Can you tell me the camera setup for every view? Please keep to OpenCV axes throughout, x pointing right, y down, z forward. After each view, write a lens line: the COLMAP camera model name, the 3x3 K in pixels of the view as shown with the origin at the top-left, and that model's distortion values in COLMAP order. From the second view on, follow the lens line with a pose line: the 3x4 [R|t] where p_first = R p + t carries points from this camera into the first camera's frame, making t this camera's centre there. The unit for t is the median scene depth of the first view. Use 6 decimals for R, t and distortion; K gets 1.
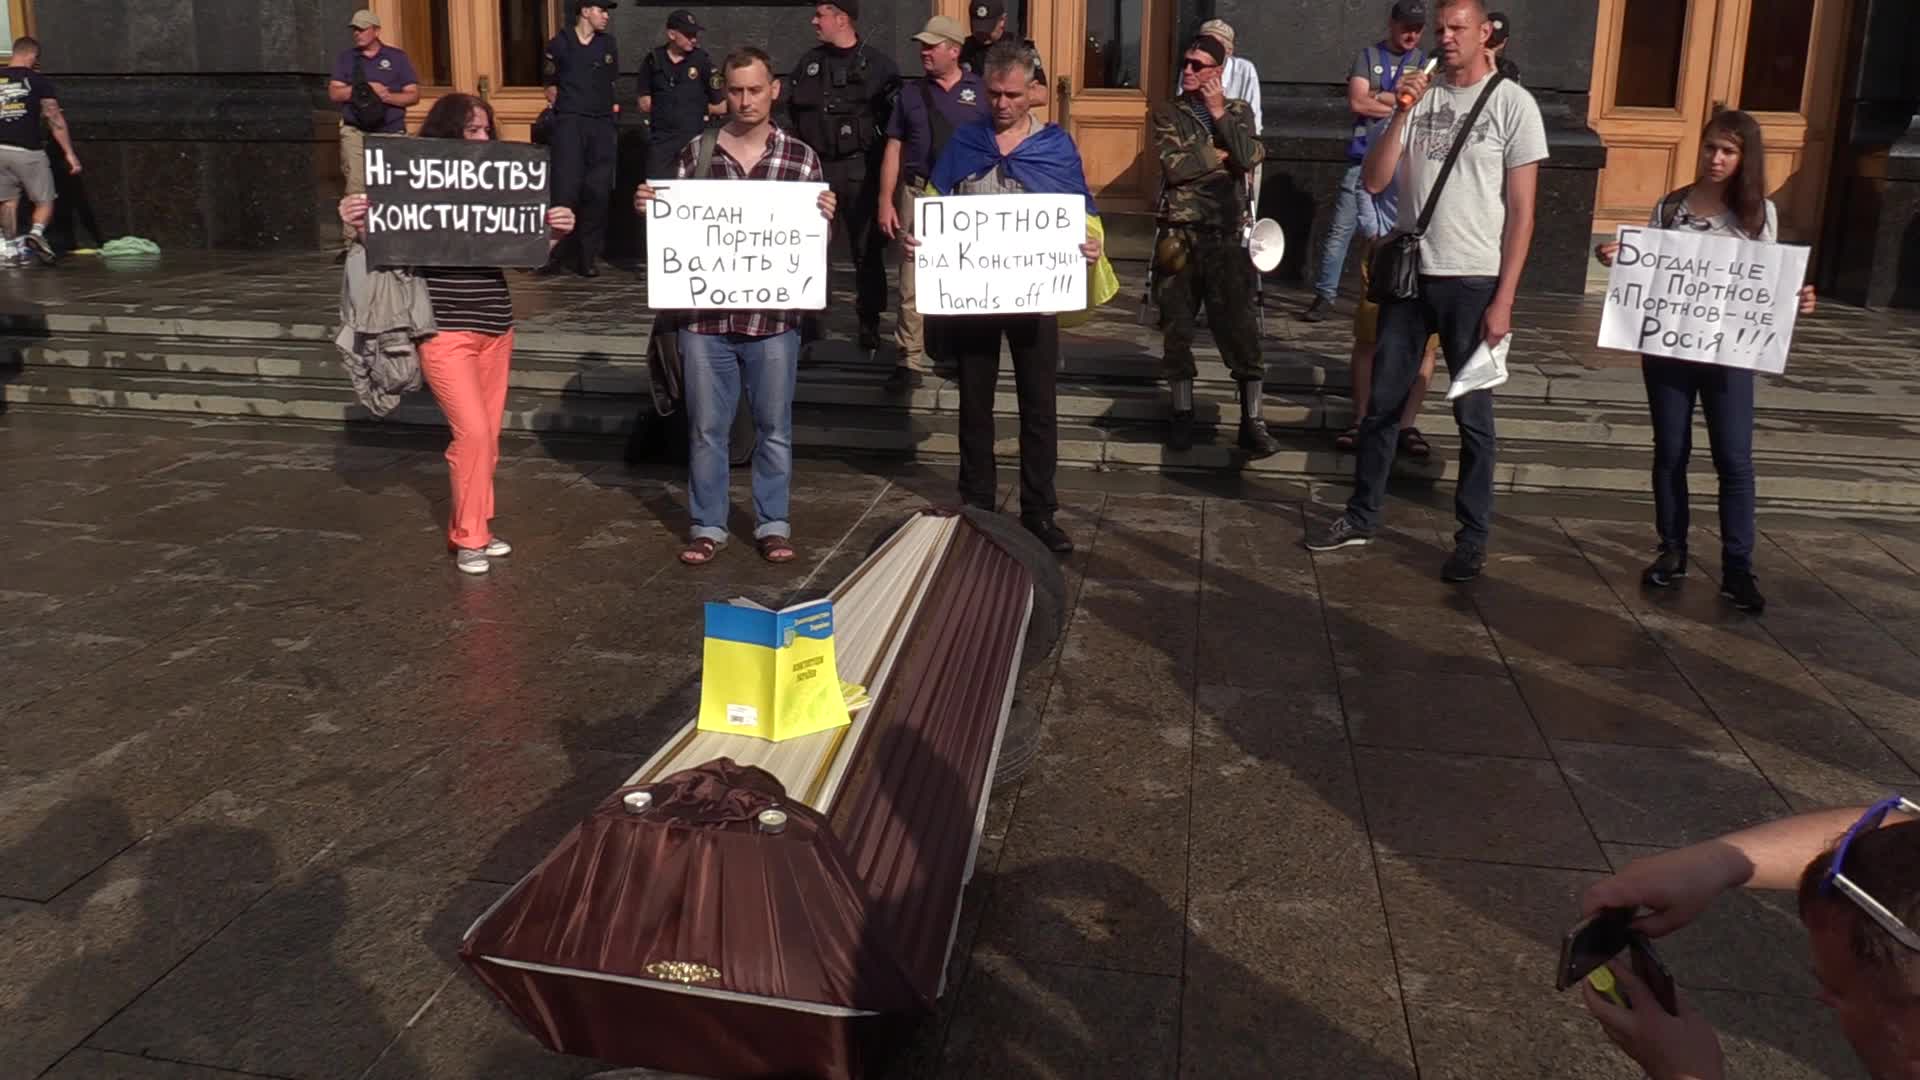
lens RADIAL K [[1493.6, 0, 958.2], [0, 1493.6, 500.9], [0, 0, 1]] dist [-0.017300, -0.007423]
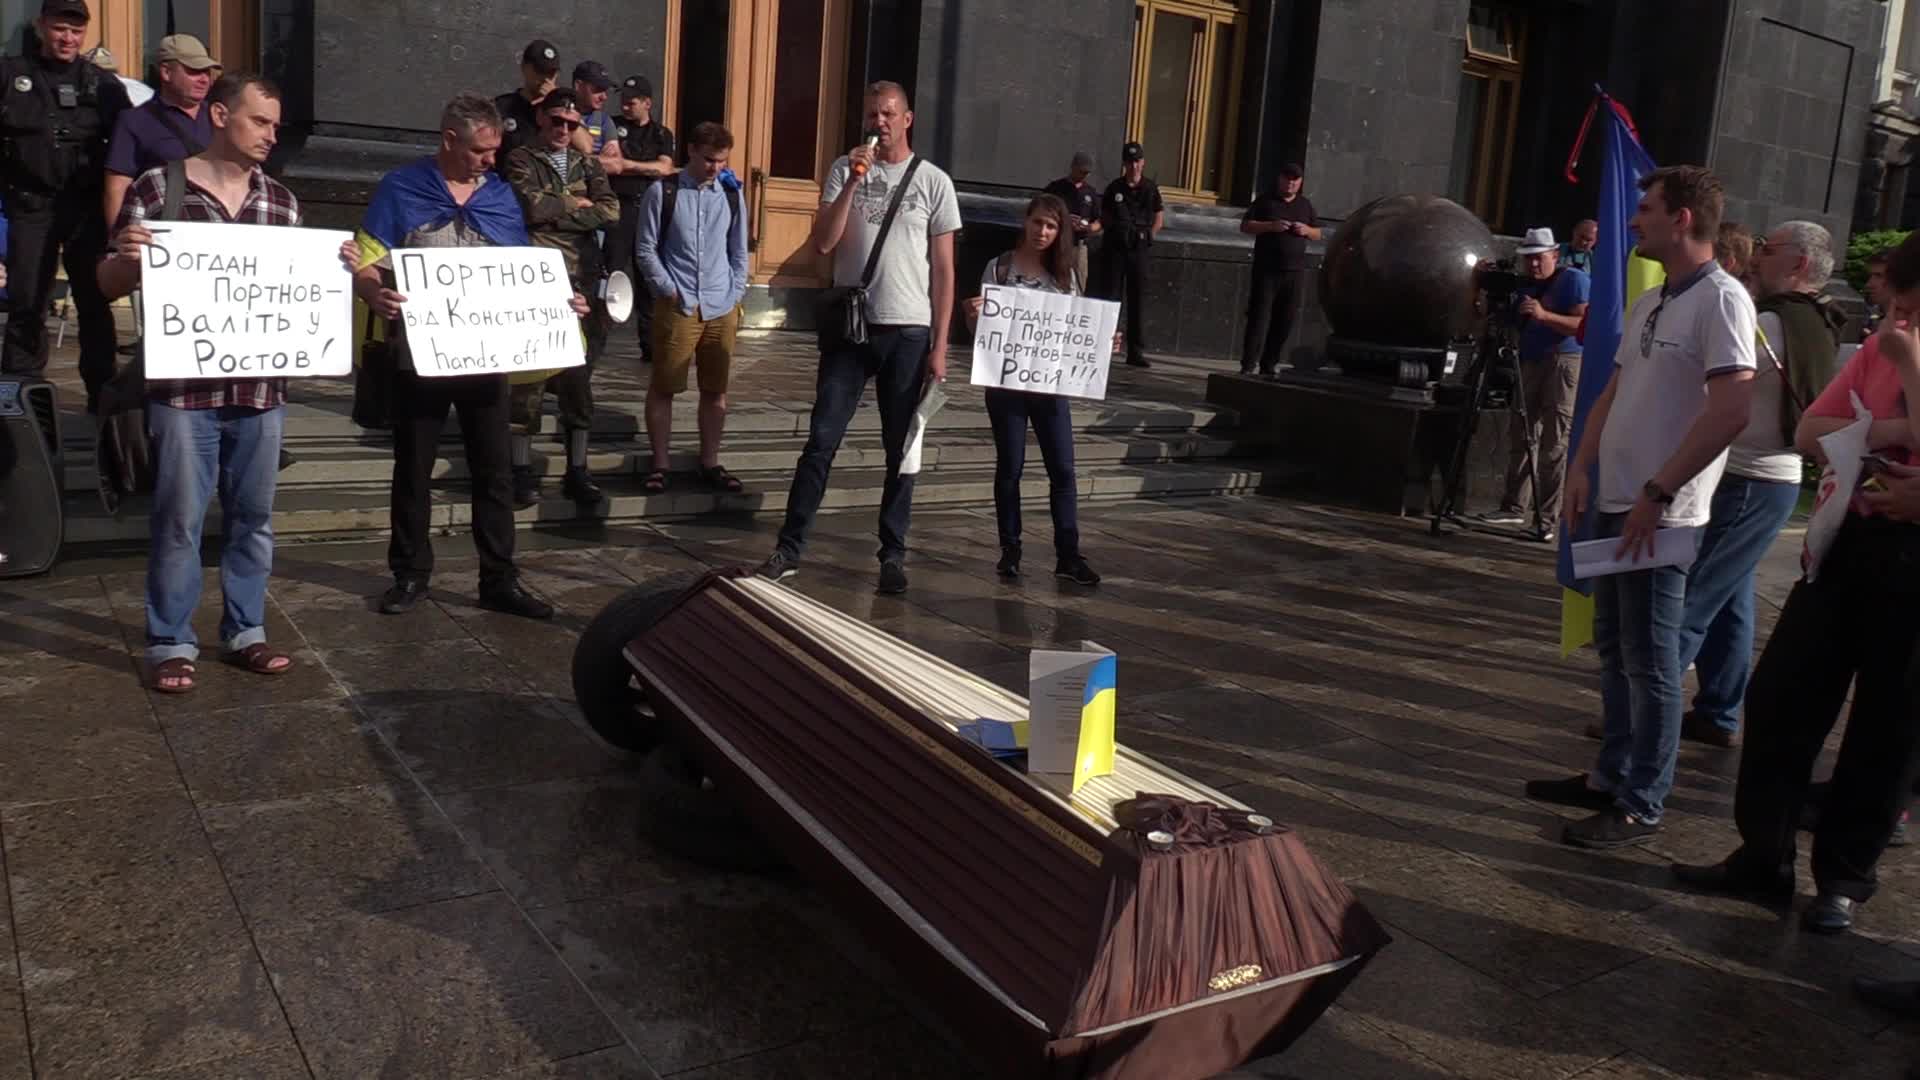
lens RADIAL K [[1517.2, 0, 952.0], [0, 1517.2, 497.4], [0, 0, 1]] dist [-0.071909, 0.007966]
pose [[0.730639, -0.085522, 0.677386, -0.424314], [0.105749, 0.994327, 0.011475, -0.028875], [-0.674525, 0.063249, 0.735538, 0.117665]]
